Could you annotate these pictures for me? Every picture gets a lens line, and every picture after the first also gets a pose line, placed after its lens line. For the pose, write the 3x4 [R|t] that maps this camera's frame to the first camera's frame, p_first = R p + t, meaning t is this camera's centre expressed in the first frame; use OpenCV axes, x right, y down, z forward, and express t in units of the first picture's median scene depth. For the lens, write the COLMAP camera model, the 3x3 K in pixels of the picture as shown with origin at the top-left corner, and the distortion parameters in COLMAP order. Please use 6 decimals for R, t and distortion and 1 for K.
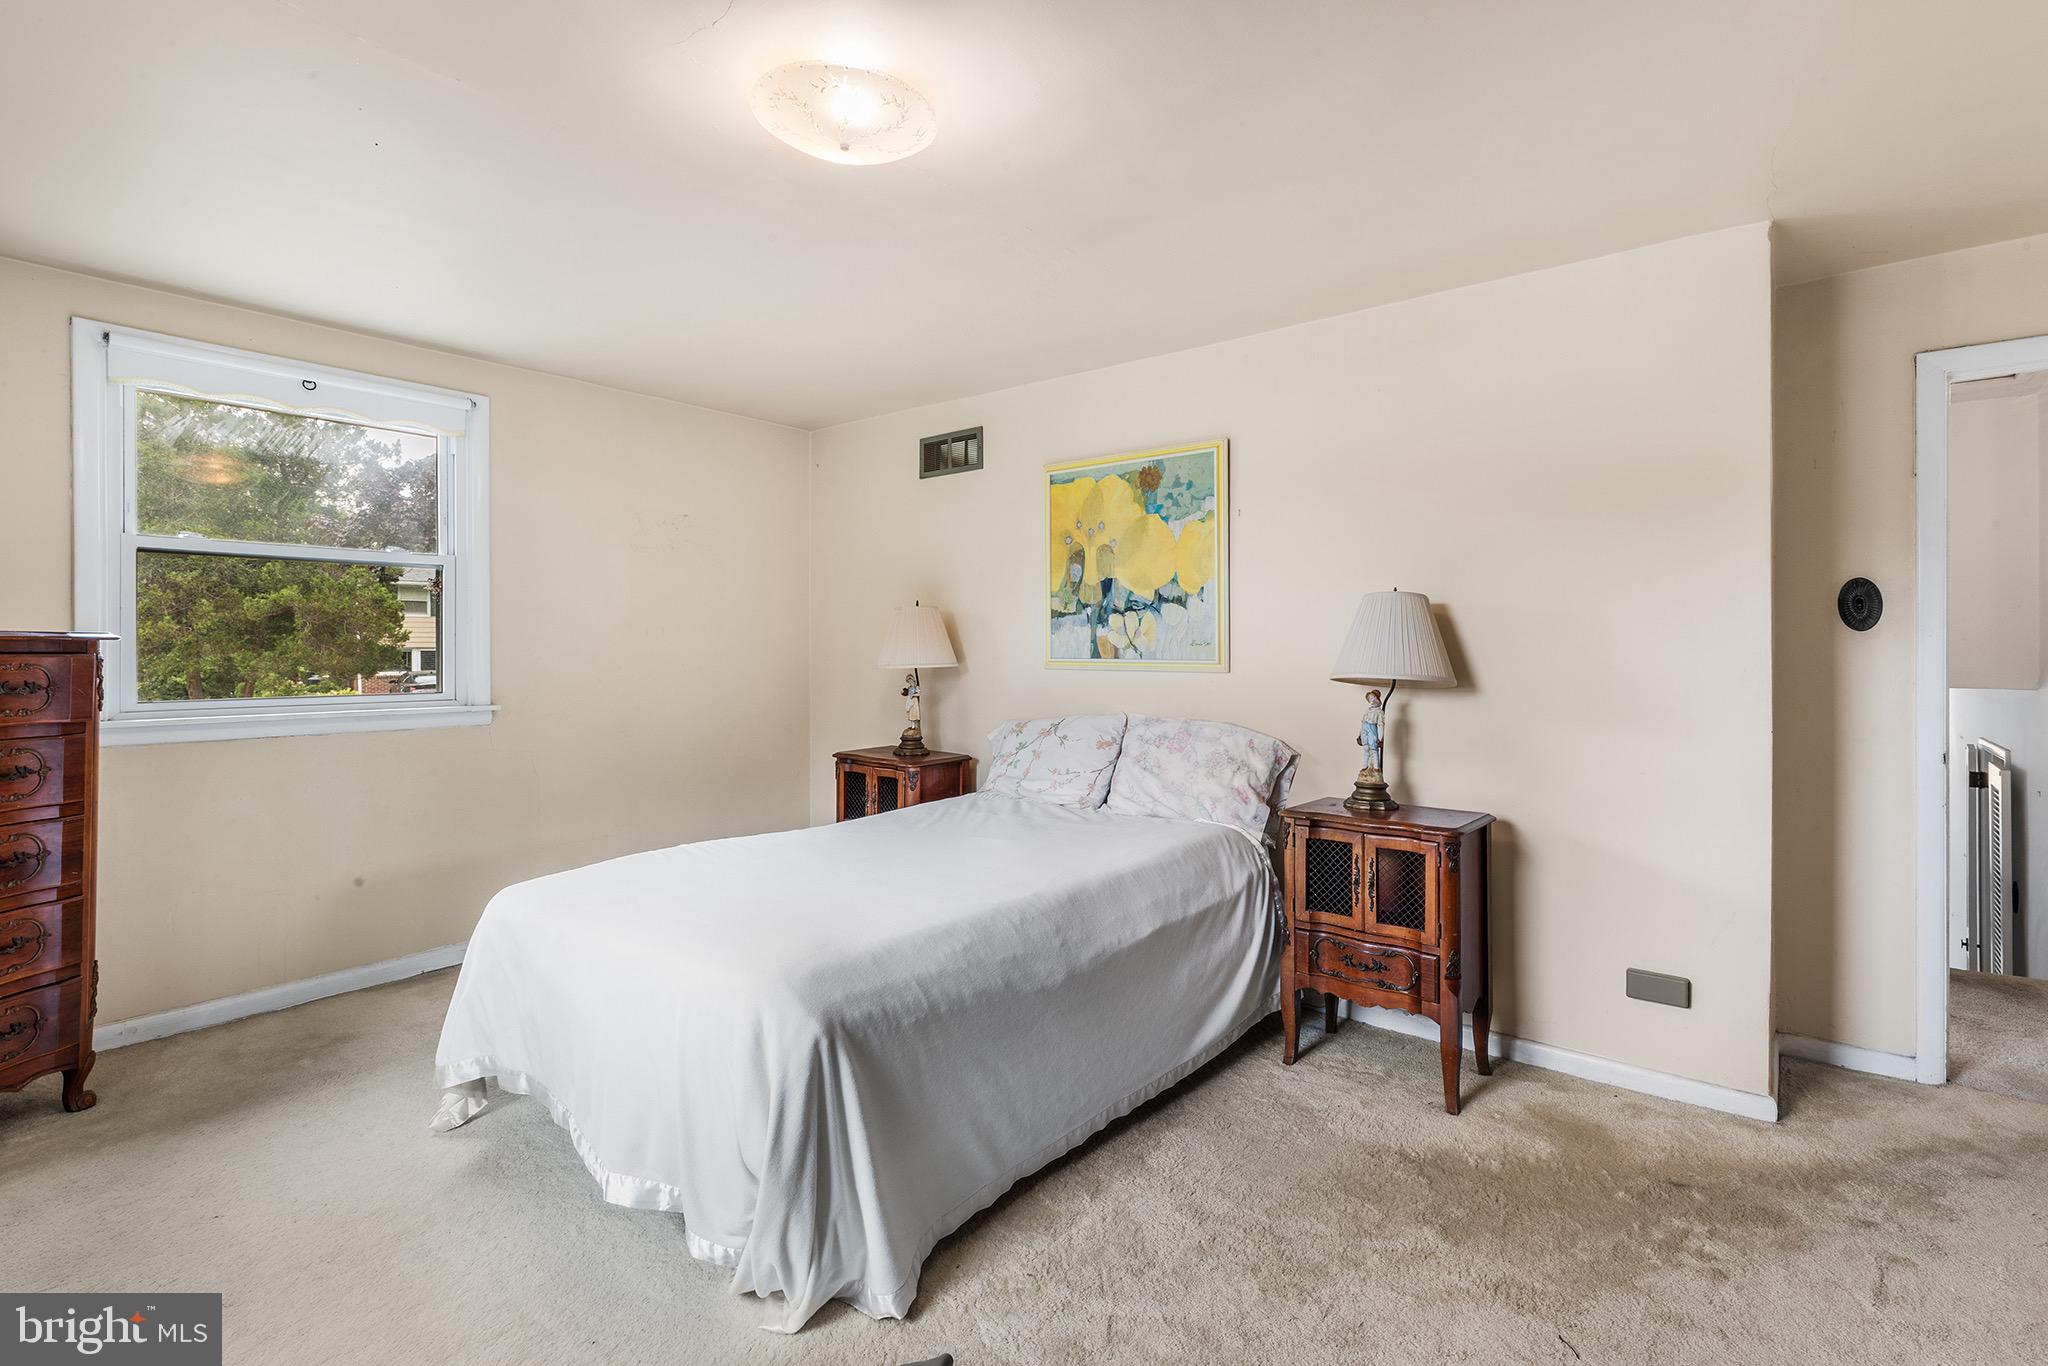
lens RADIAL K [[934.0, 0, 1032.1], [0, 934.0, 668.3], [0, 0, 1]] dist [0.002046, 0.001007]
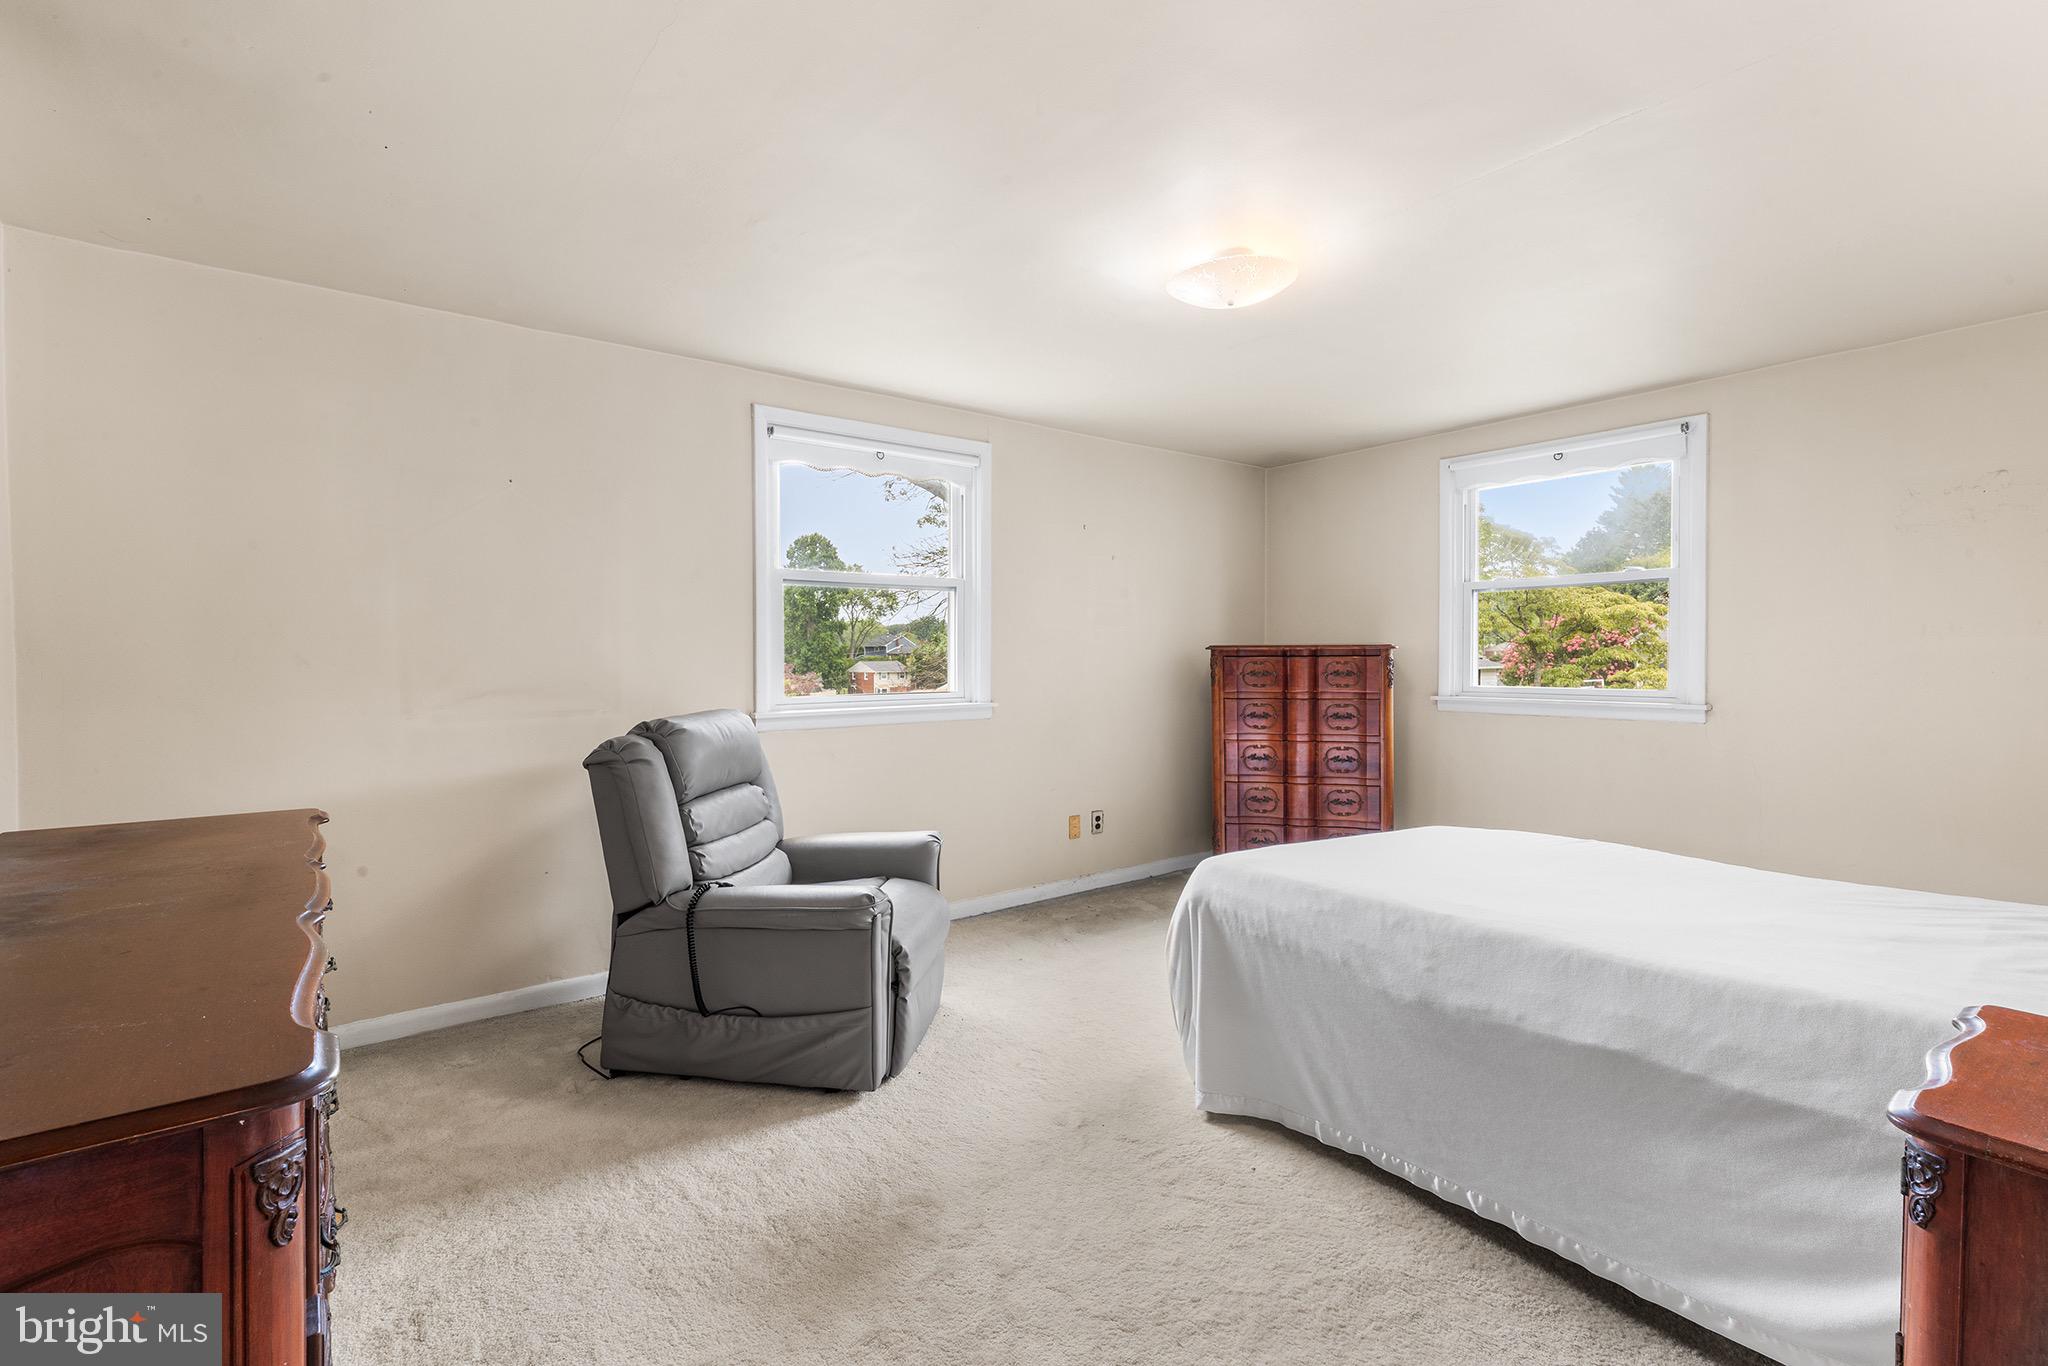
lens RADIAL K [[934.0, 0, 1030.6], [0, 934.0, 670.4], [0, 0, 1]] dist [0.002046, 0.001007]
pose [[-0.226753, 0.014444, -0.973845, 1.089009], [-0.011005, 0.999788, 0.017391, -0.016433], [0.973890, 0.014661, -0.226546, 0.867705]]
